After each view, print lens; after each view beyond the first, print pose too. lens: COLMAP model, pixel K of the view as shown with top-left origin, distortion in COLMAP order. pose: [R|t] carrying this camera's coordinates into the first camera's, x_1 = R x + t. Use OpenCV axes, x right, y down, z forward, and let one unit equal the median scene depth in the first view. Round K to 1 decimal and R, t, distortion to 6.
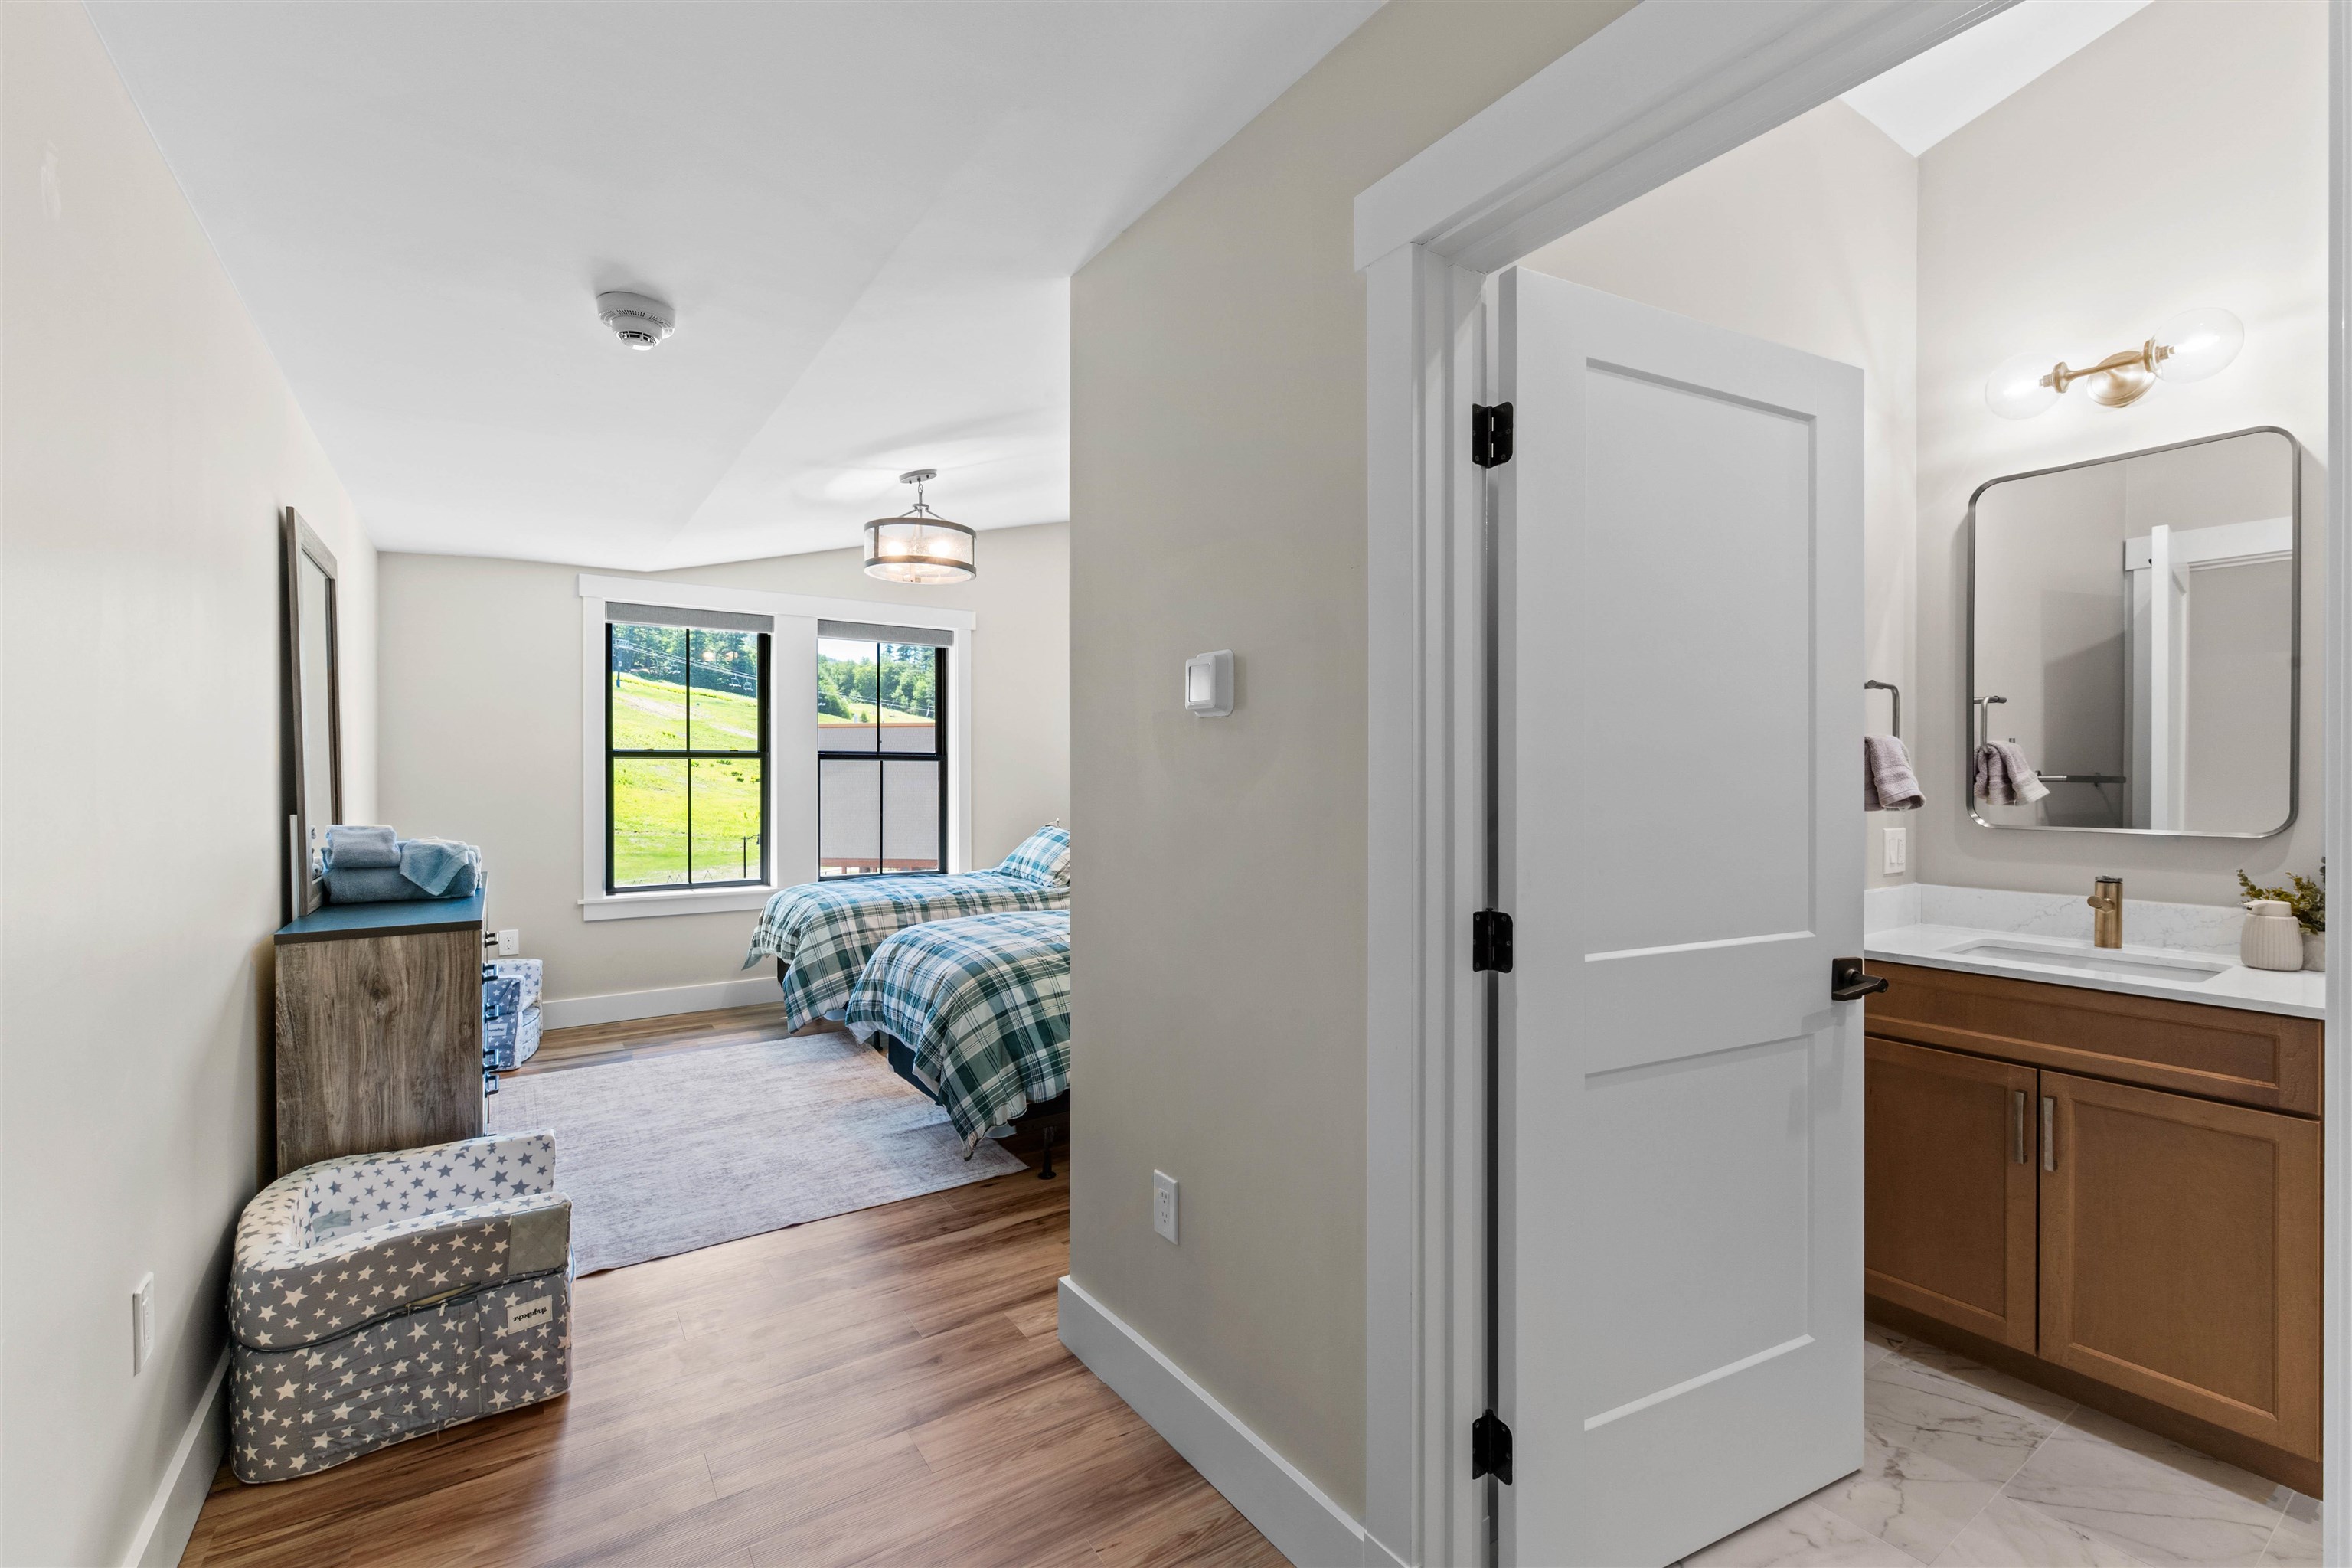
lens RADIAL K [[1018.3, 0, 1198.0], [0, 1018.3, 789.1], [0, 0, 1]] dist [0.004462, -0.001924]
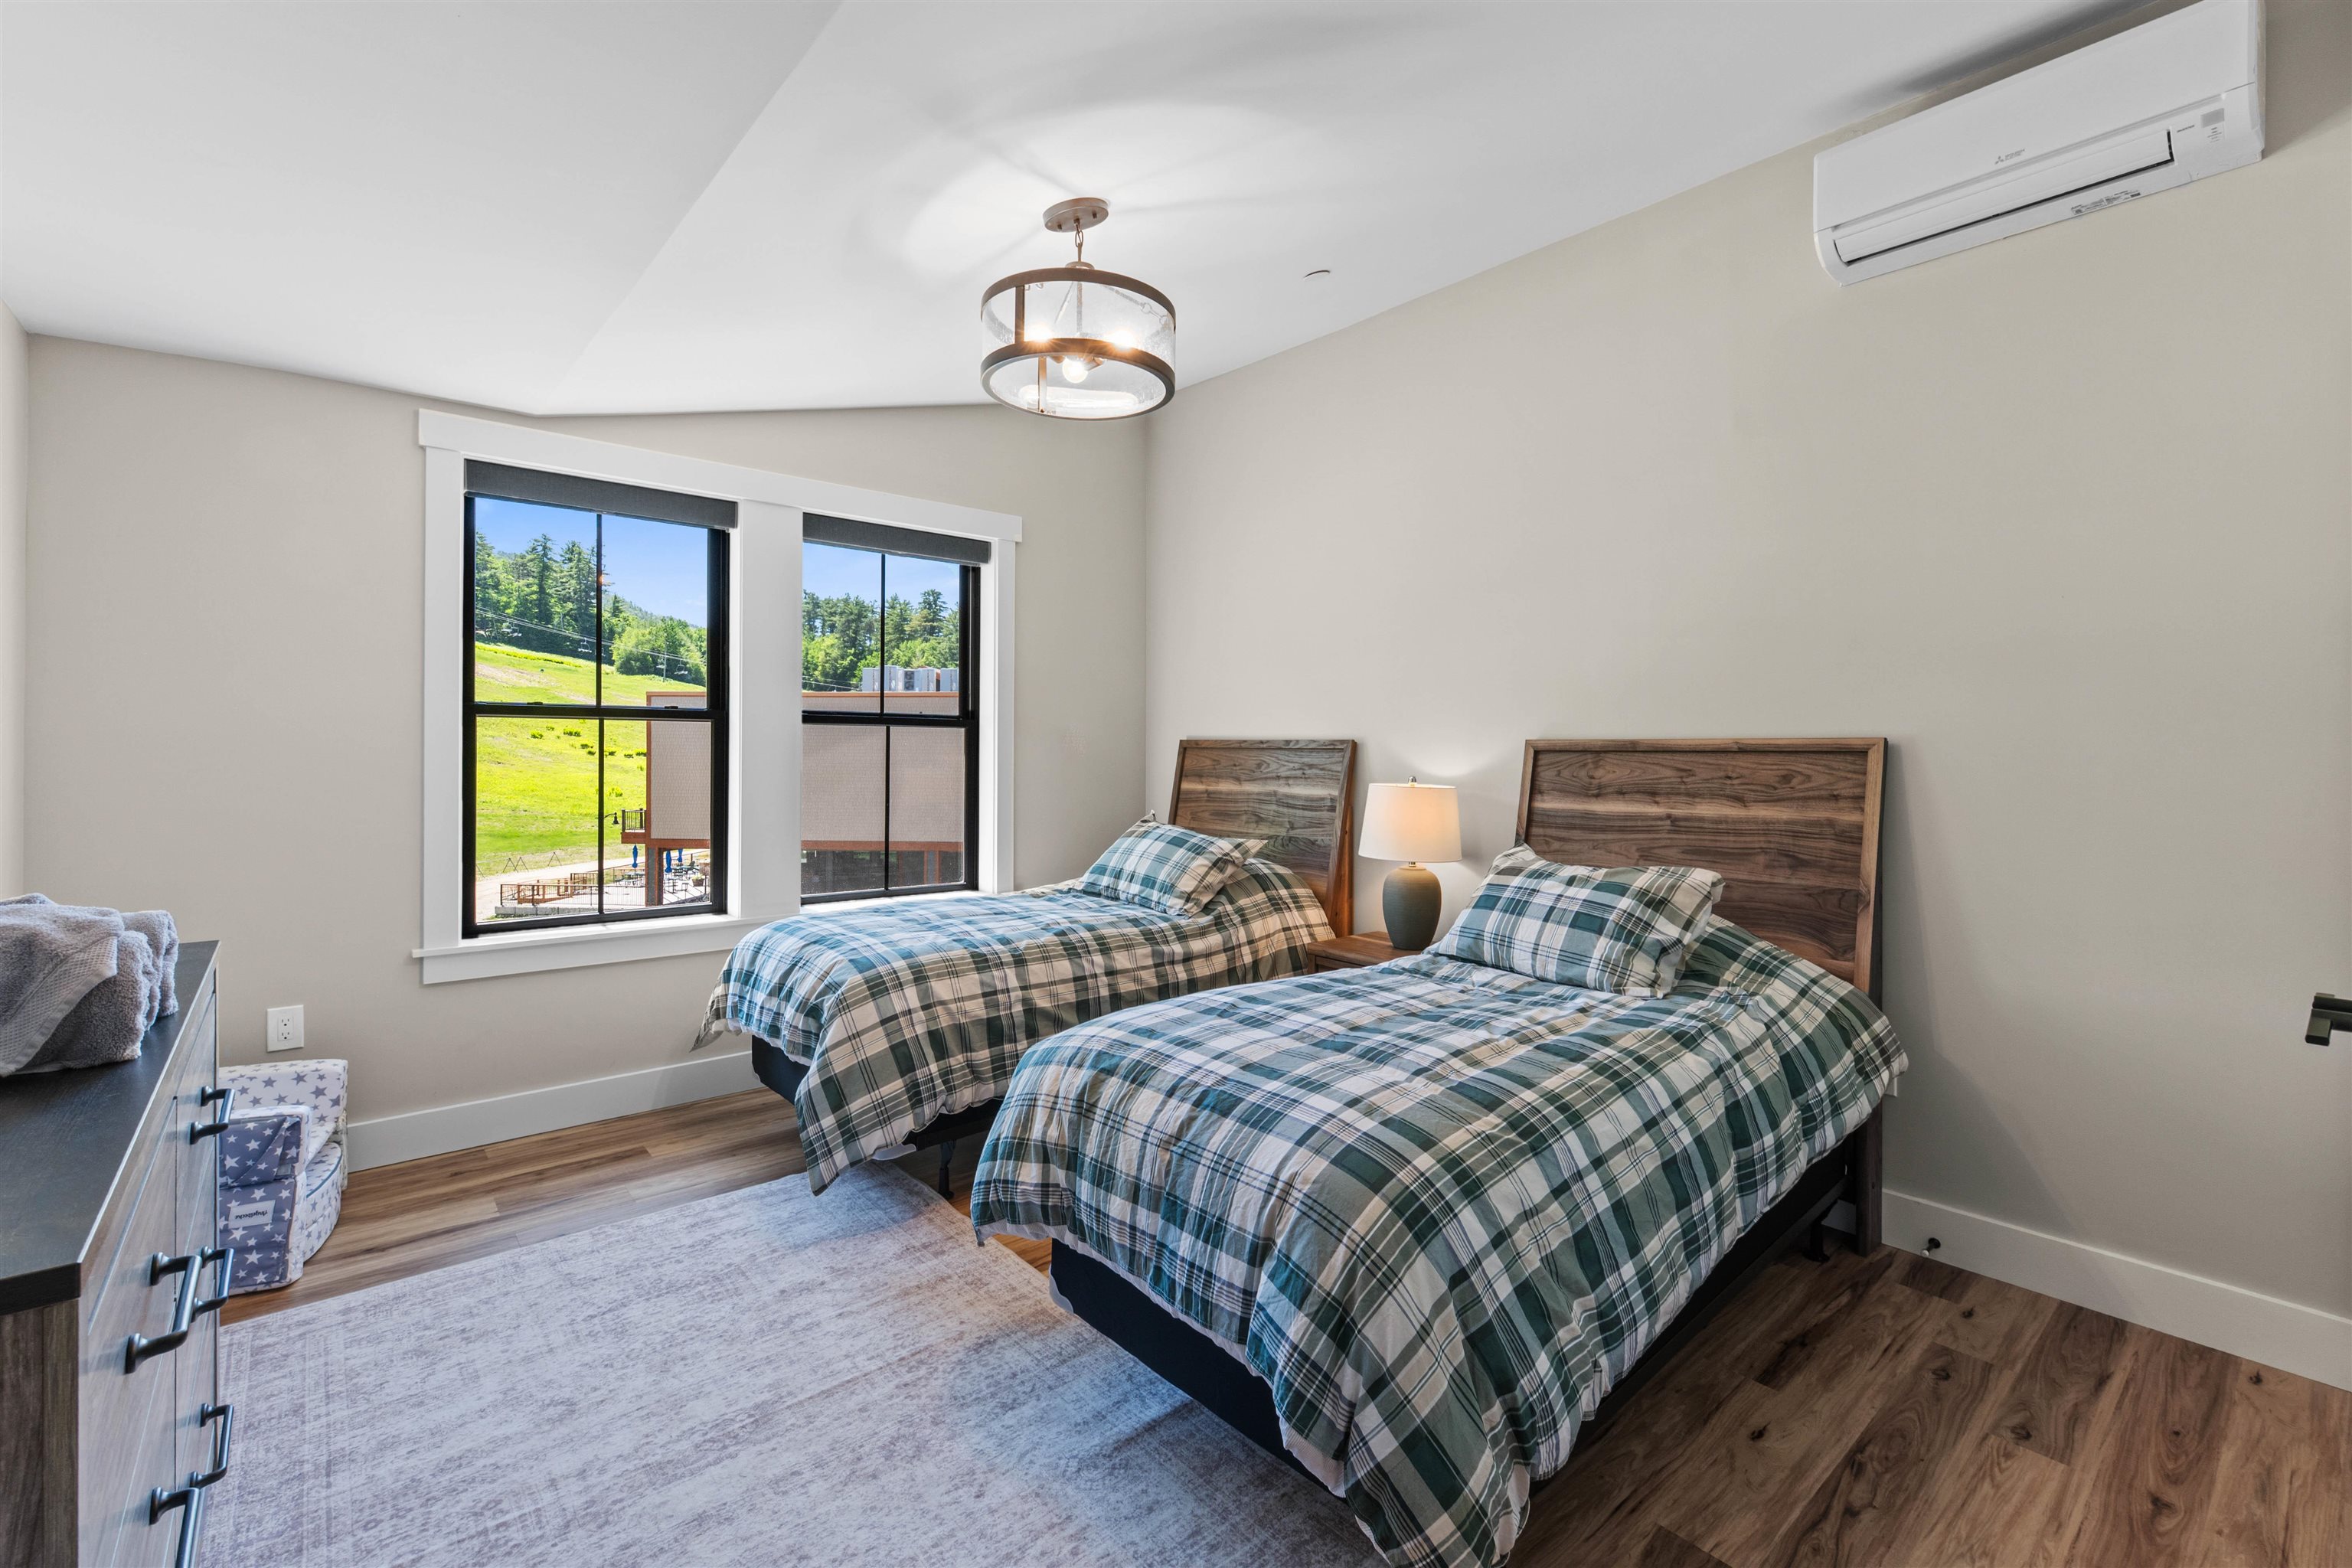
lens RADIAL K [[1018.3, 0, 1191.4], [0, 1018.3, 762.9], [0, 0, 1]] dist [0.004462, -0.001924]
pose [[0.993533, 0.005599, 0.113405, -0.248644], [-0.005285, 0.999981, -0.003066, -0.002561], [-0.113420, 0.002447, 0.993544, 0.393790]]
